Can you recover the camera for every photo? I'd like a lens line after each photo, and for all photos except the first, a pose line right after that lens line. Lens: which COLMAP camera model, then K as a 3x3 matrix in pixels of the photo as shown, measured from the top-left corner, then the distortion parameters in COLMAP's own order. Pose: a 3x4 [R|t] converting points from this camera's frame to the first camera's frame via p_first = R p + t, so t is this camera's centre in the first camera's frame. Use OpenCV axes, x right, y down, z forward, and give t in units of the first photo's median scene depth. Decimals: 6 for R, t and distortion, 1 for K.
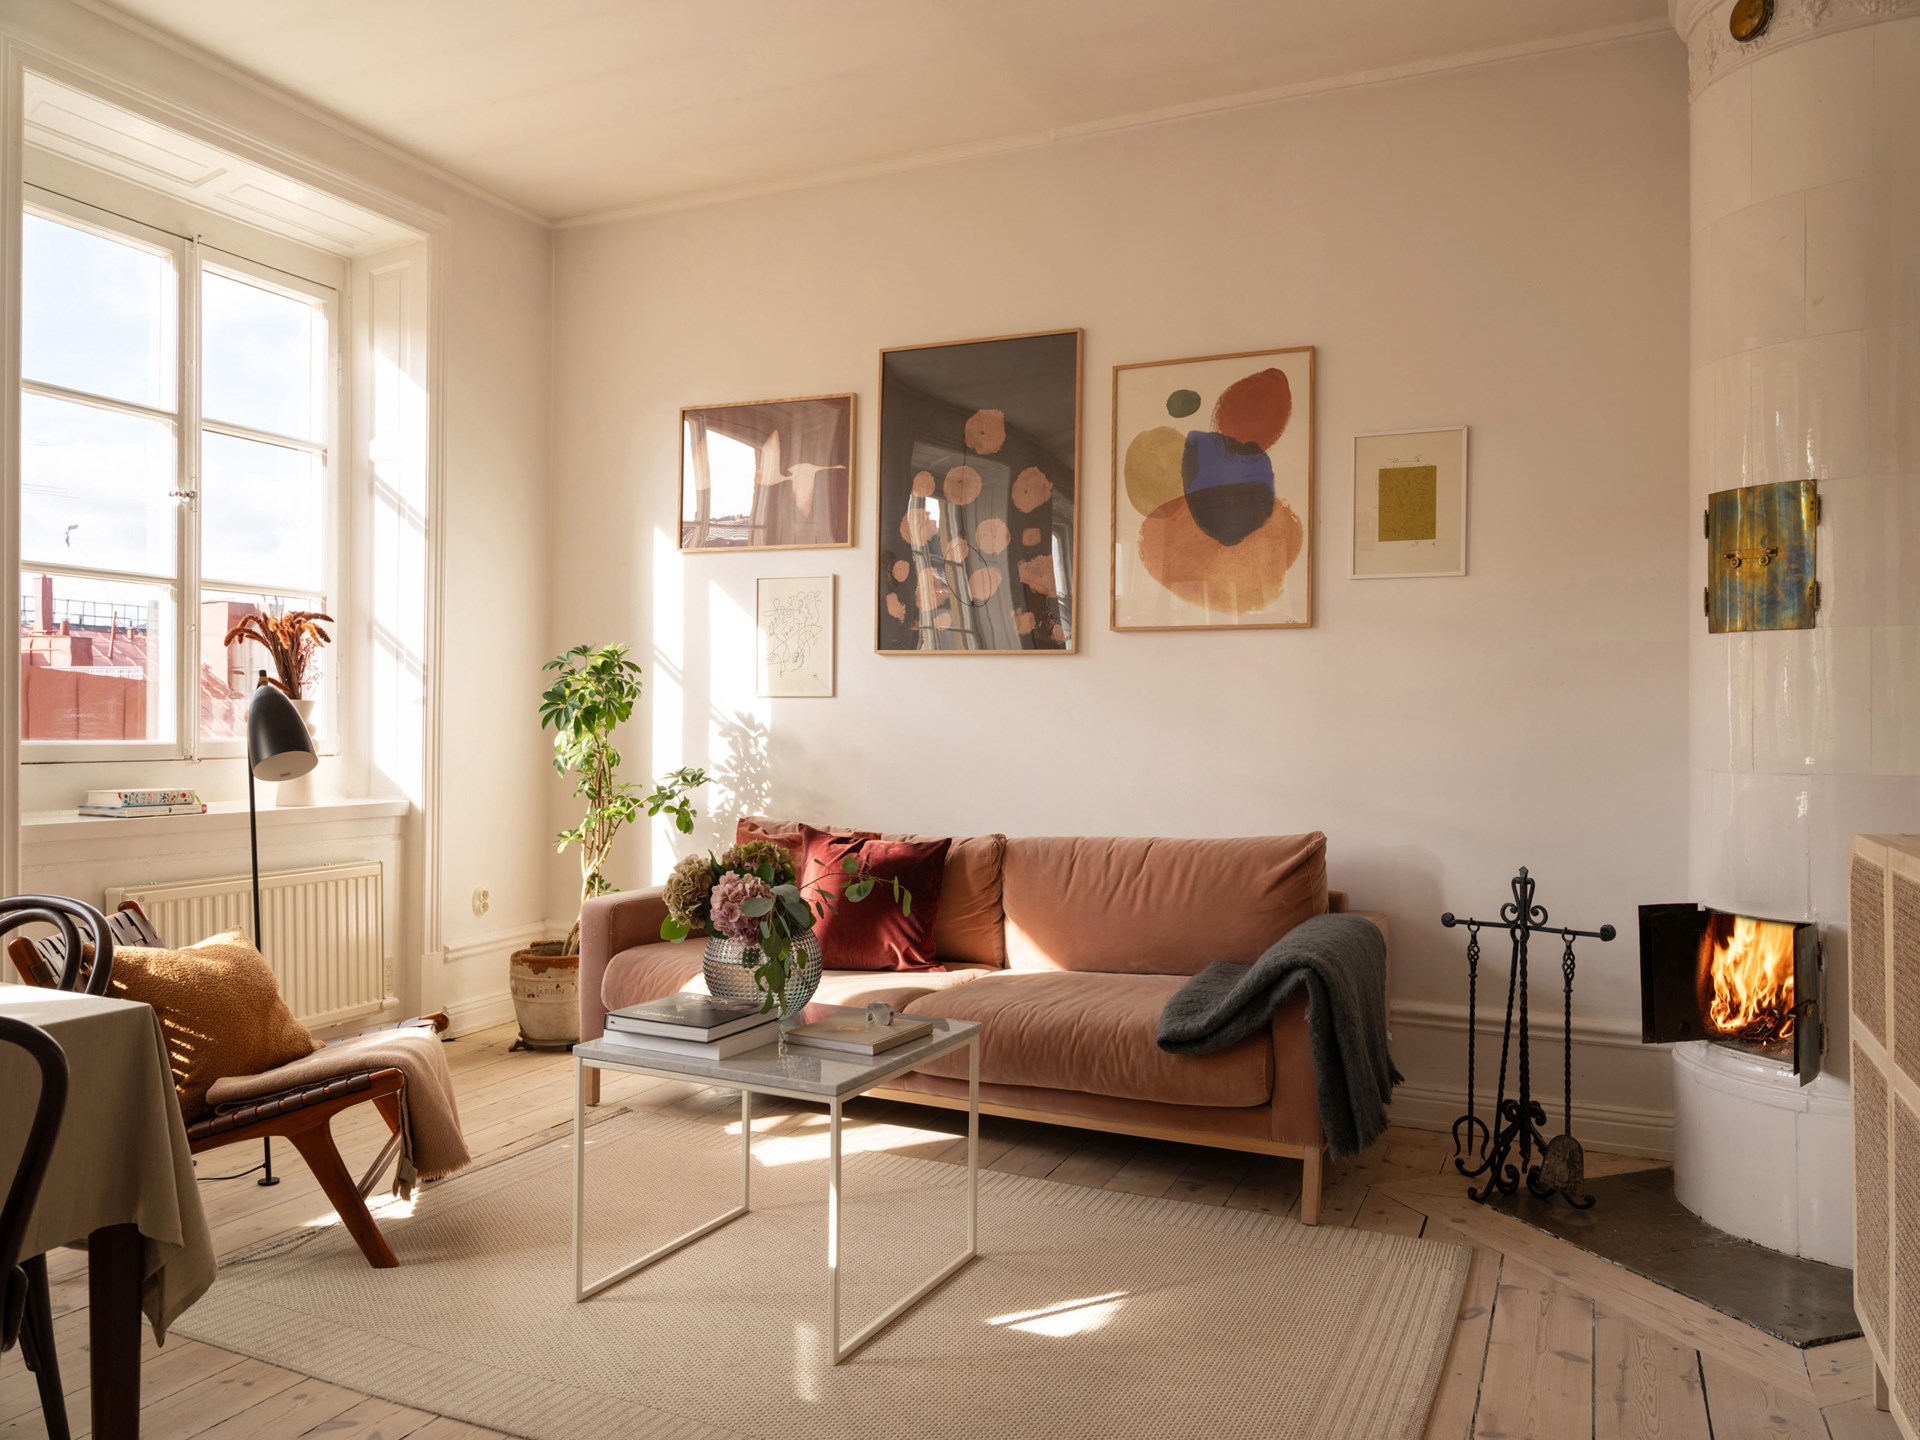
lens RADIAL K [[1460.4, 0, 961.3], [0, 1460.4, 727.4], [0, 0, 1]] dist [0.003840, 0.001655]
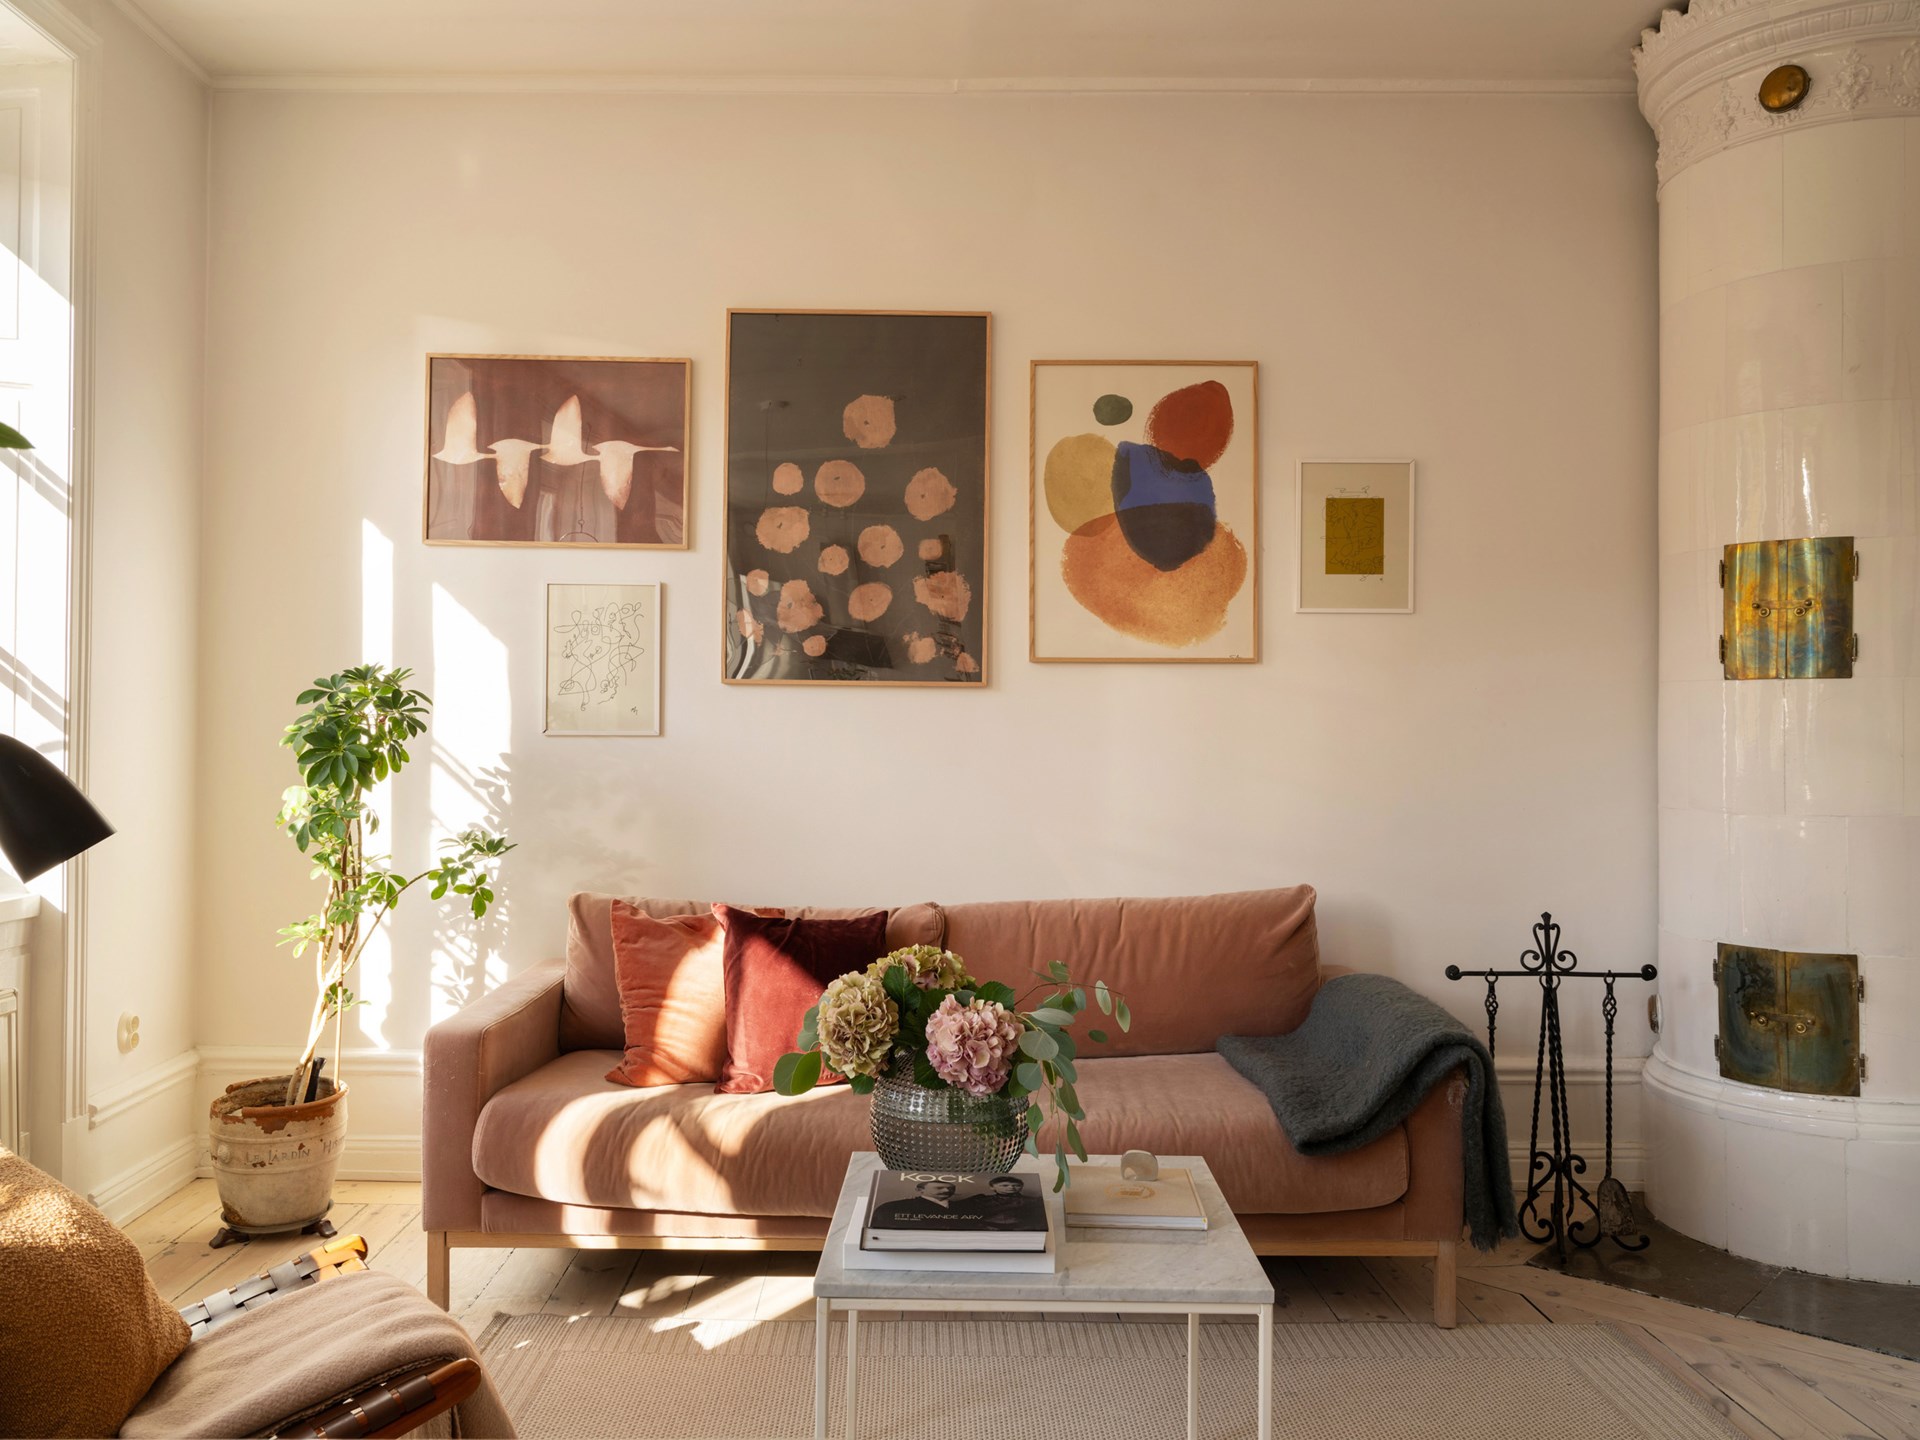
lens RADIAL K [[1460.4, 0, 961.3], [0, 1460.4, 727.4], [0, 0, 1]] dist [0.003840, 0.001655]
pose [[0.900011, -0.002382, 0.435860, -0.356867], [0.007443, 0.999923, -0.009904, -0.020711], [-0.435803, 0.012157, 0.899960, 0.260497]]
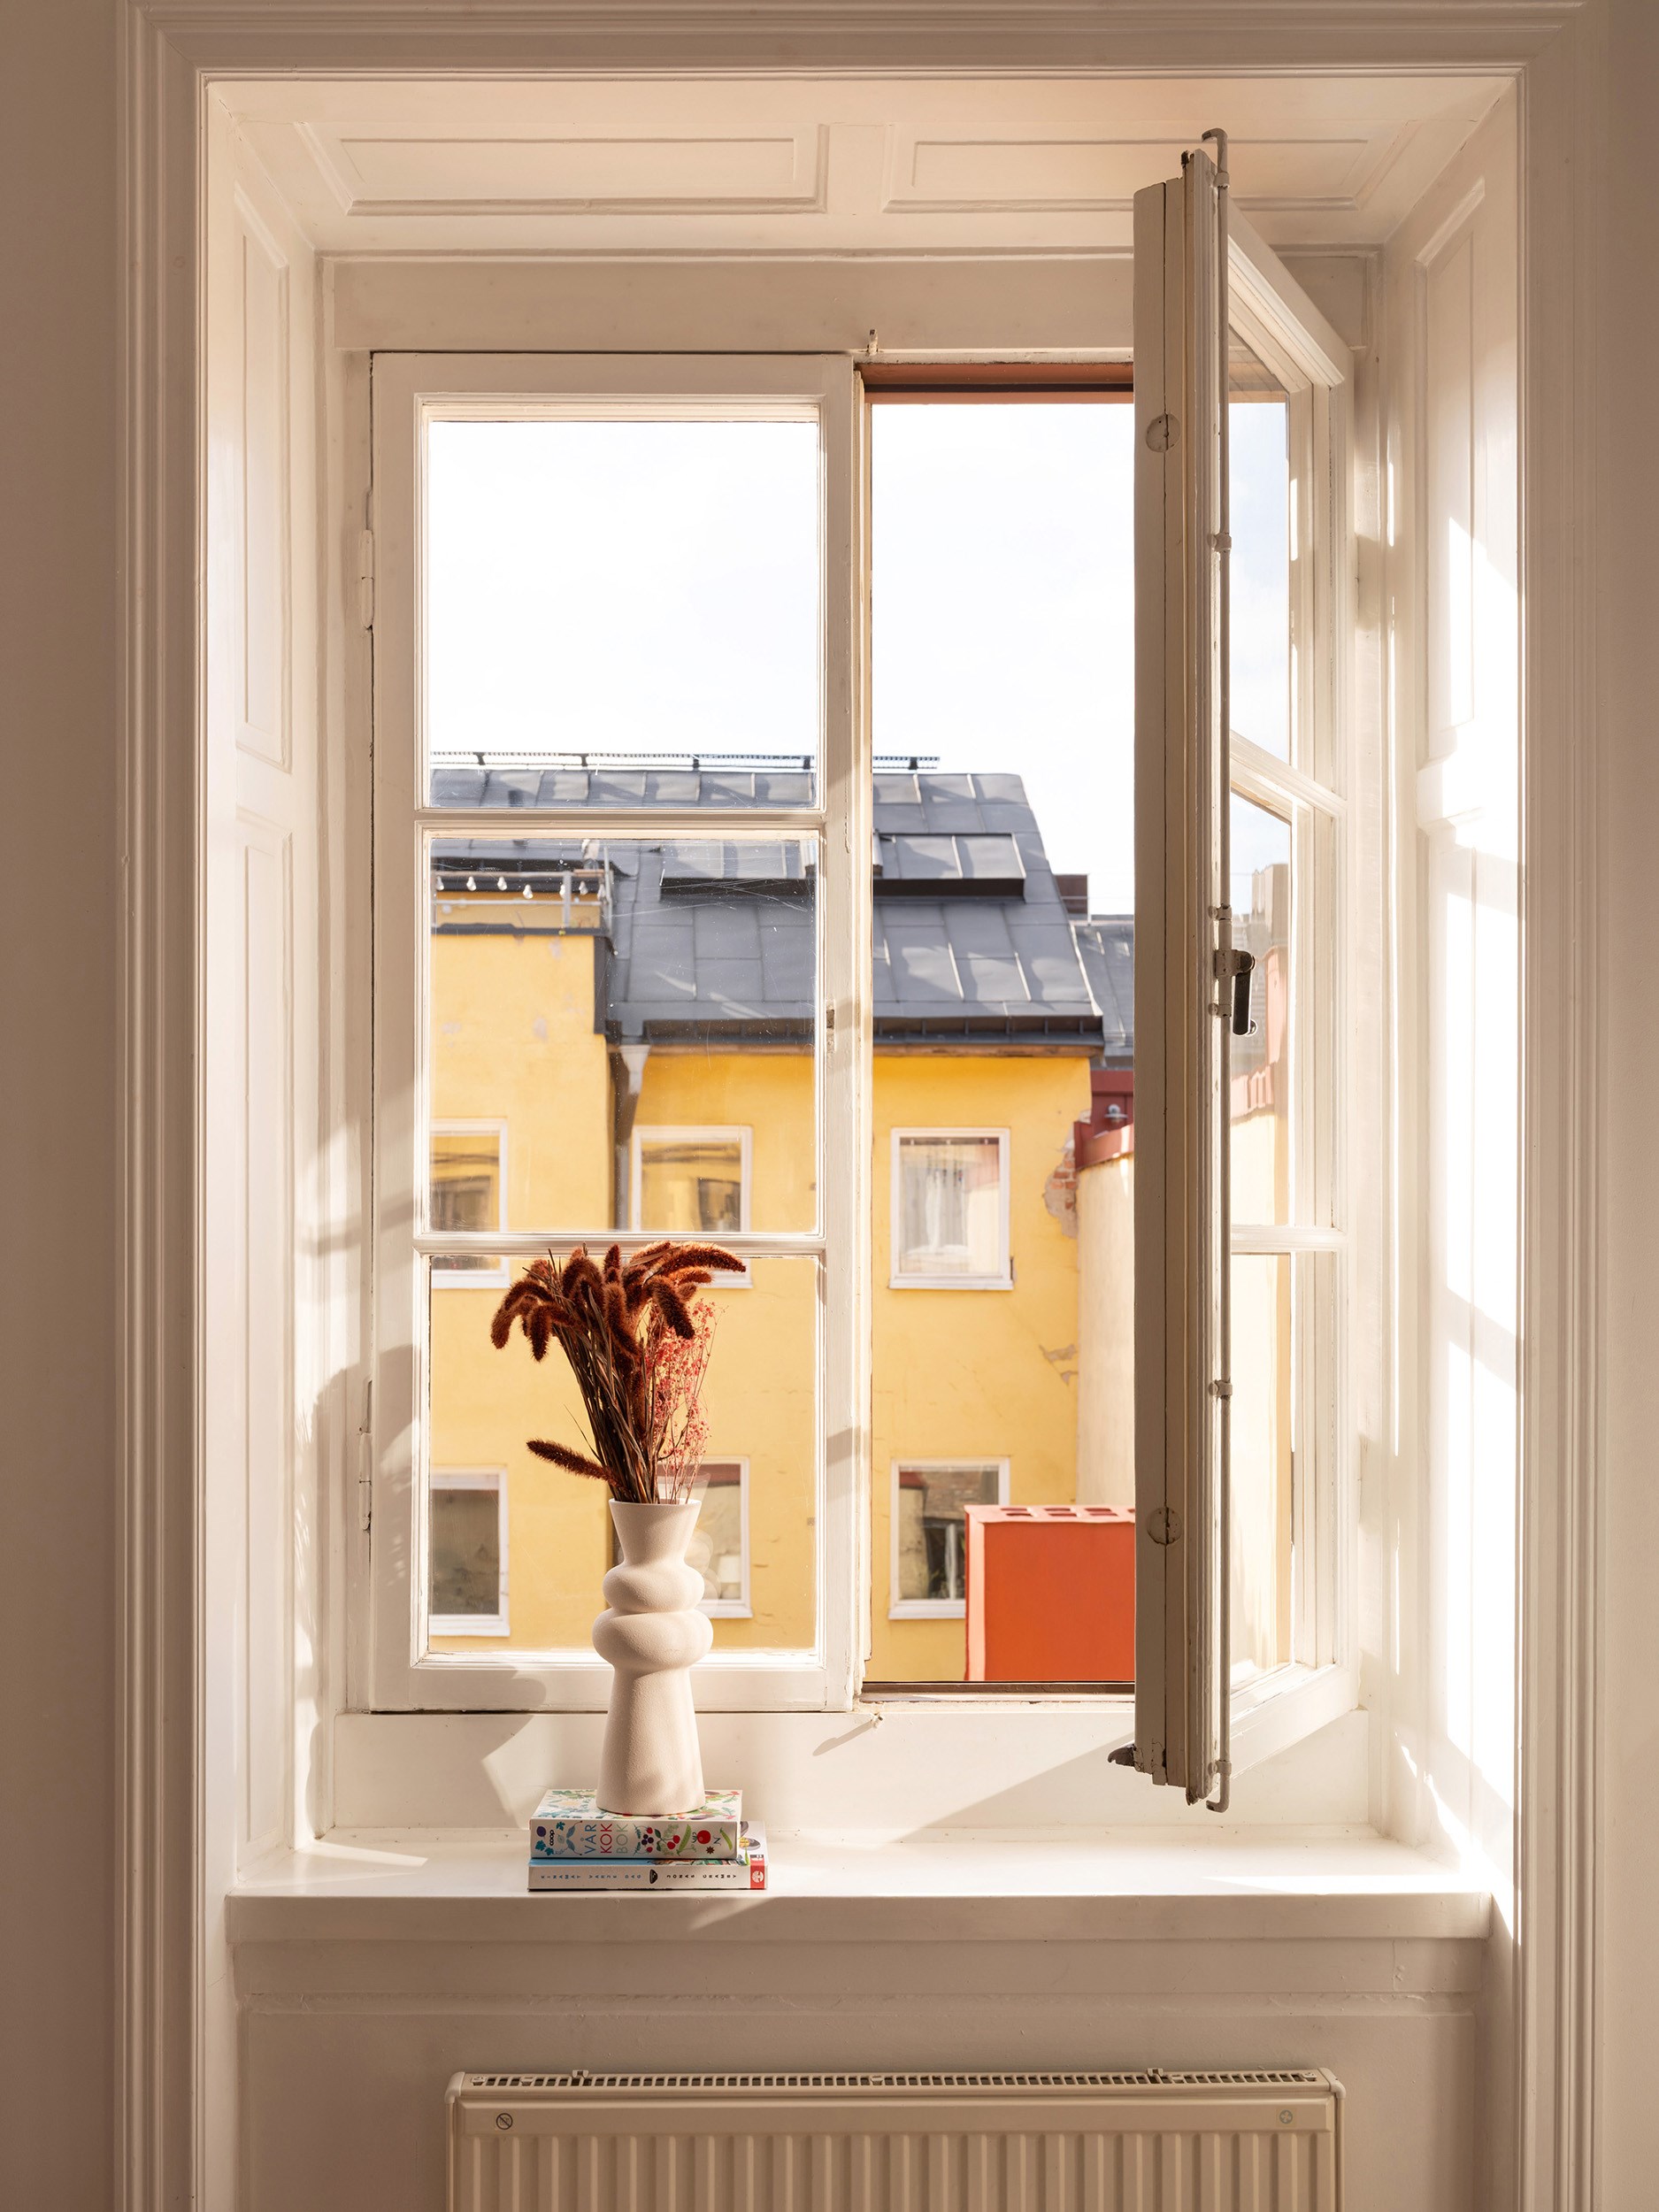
lens RADIAL K [[2432.1, 0, 766.4], [0, 2432.1, 1197.9], [0, 0, 1]] dist [-0.006309, -0.011353]
pose [[0.405446, -0.037368, -0.913355, 0.037378], [-0.000381, 0.999157, -0.041048, -0.094980], [0.914119, 0.016991, 0.405090, 0.797011]]
